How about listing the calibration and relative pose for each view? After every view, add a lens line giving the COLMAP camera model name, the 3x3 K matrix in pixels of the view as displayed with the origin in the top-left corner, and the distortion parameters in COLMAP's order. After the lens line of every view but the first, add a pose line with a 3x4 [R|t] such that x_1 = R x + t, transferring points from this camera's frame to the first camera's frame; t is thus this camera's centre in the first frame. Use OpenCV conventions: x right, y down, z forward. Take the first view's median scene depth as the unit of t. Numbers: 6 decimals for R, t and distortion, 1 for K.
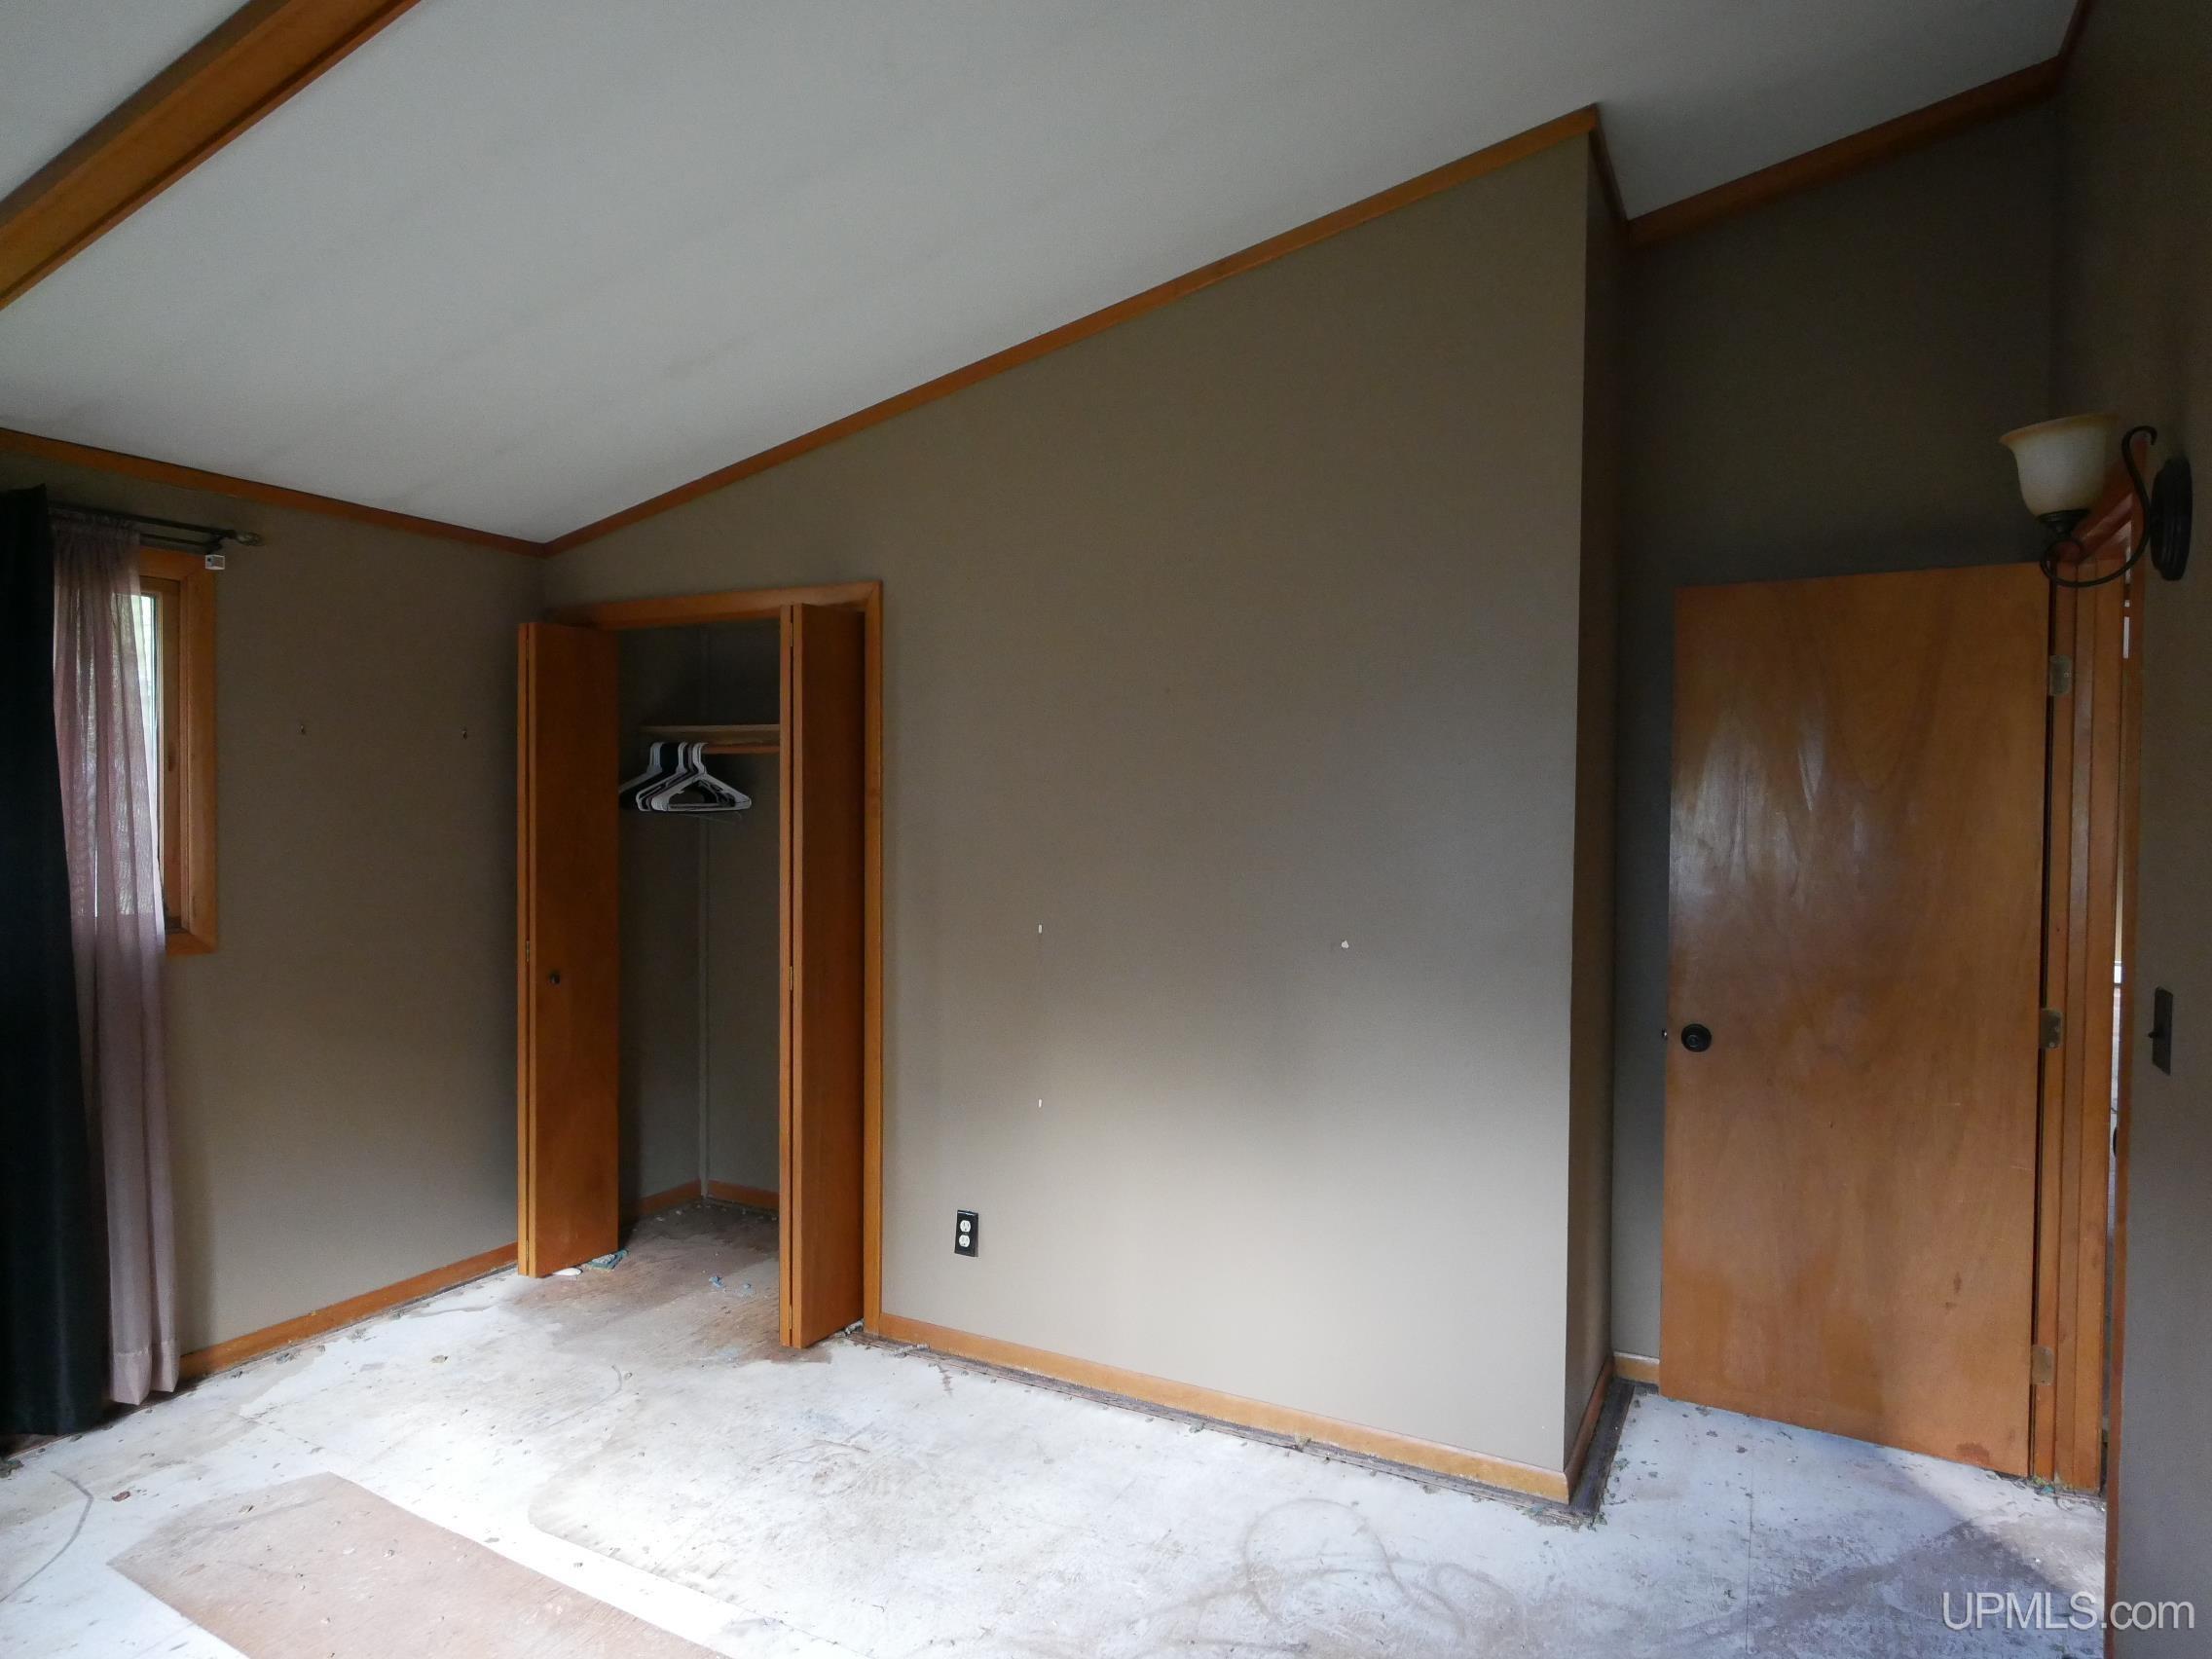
lens RADIAL K [[1317.9, 0, 1098.5], [0, 1317.9, 829.5], [0, 0, 1]] dist [0.002453, -0.001598]
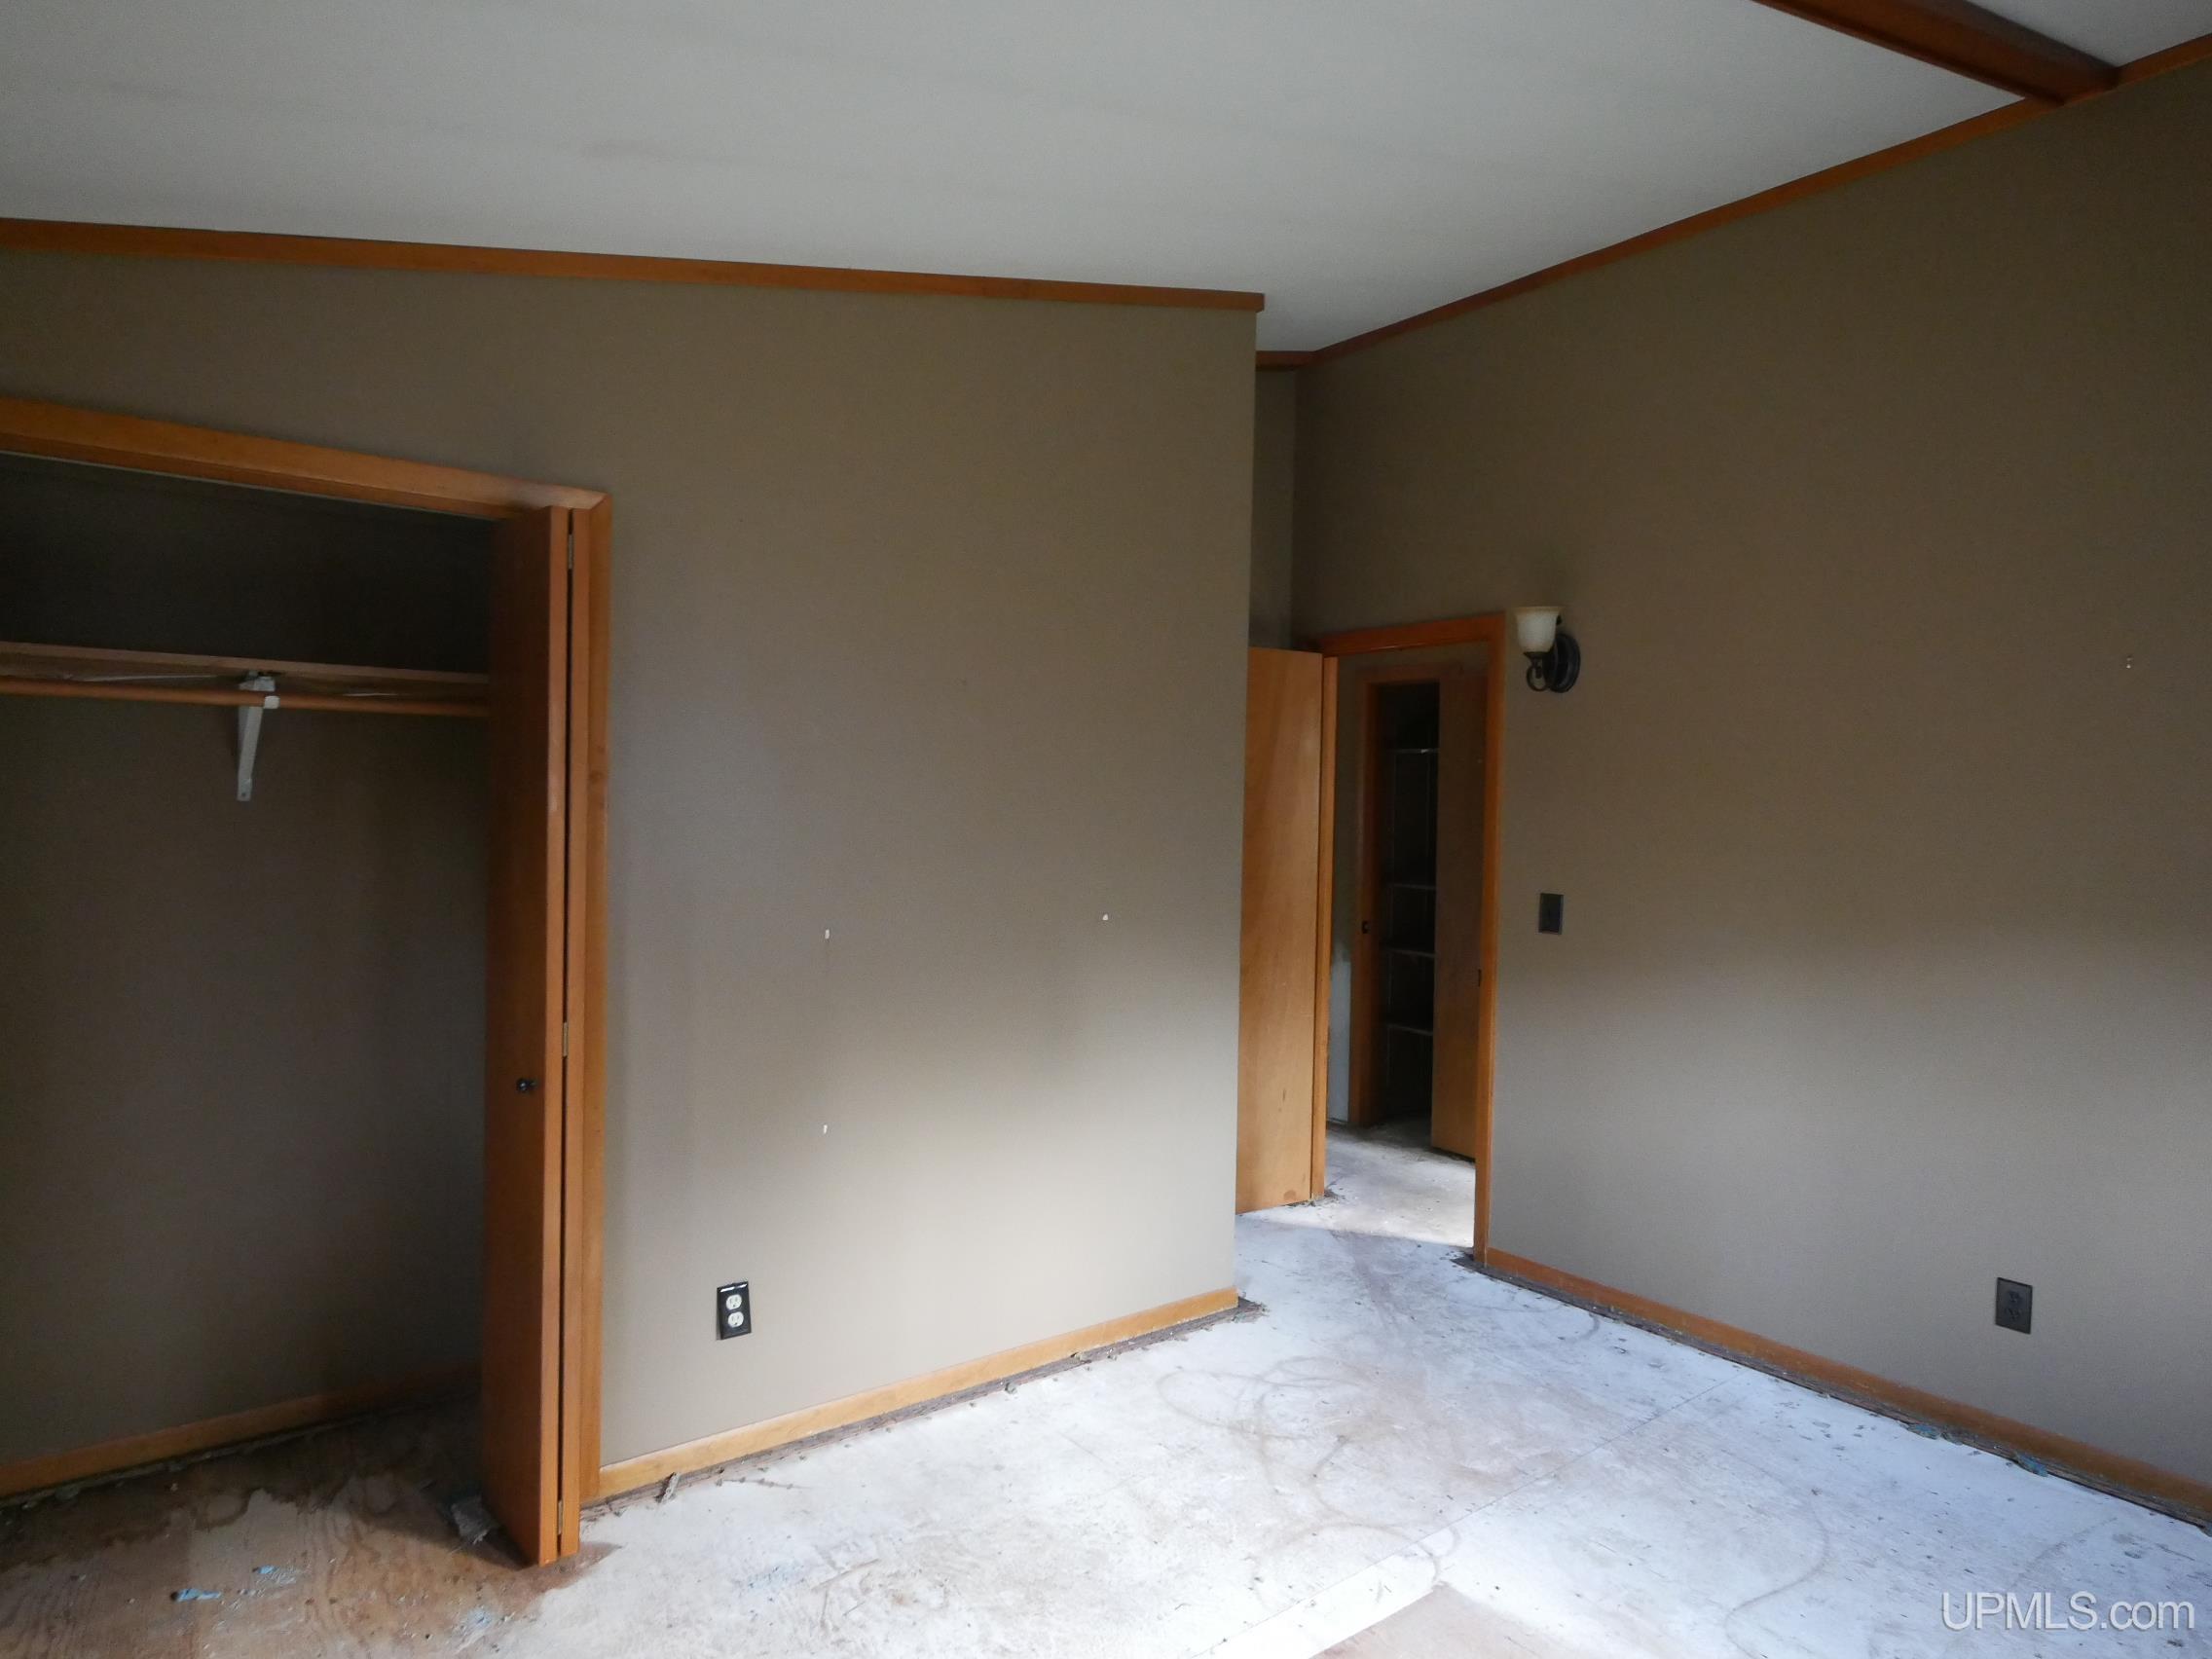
lens RADIAL K [[1317.9, 0, 1098.5], [0, 1317.9, 829.5], [0, 0, 1]] dist [0.002453, -0.001598]
pose [[0.414483, -0.020145, 0.909834, -0.927816], [0.003457, 0.999783, 0.020562, -0.015582], [-0.910051, -0.005377, 0.414462, 0.551757]]
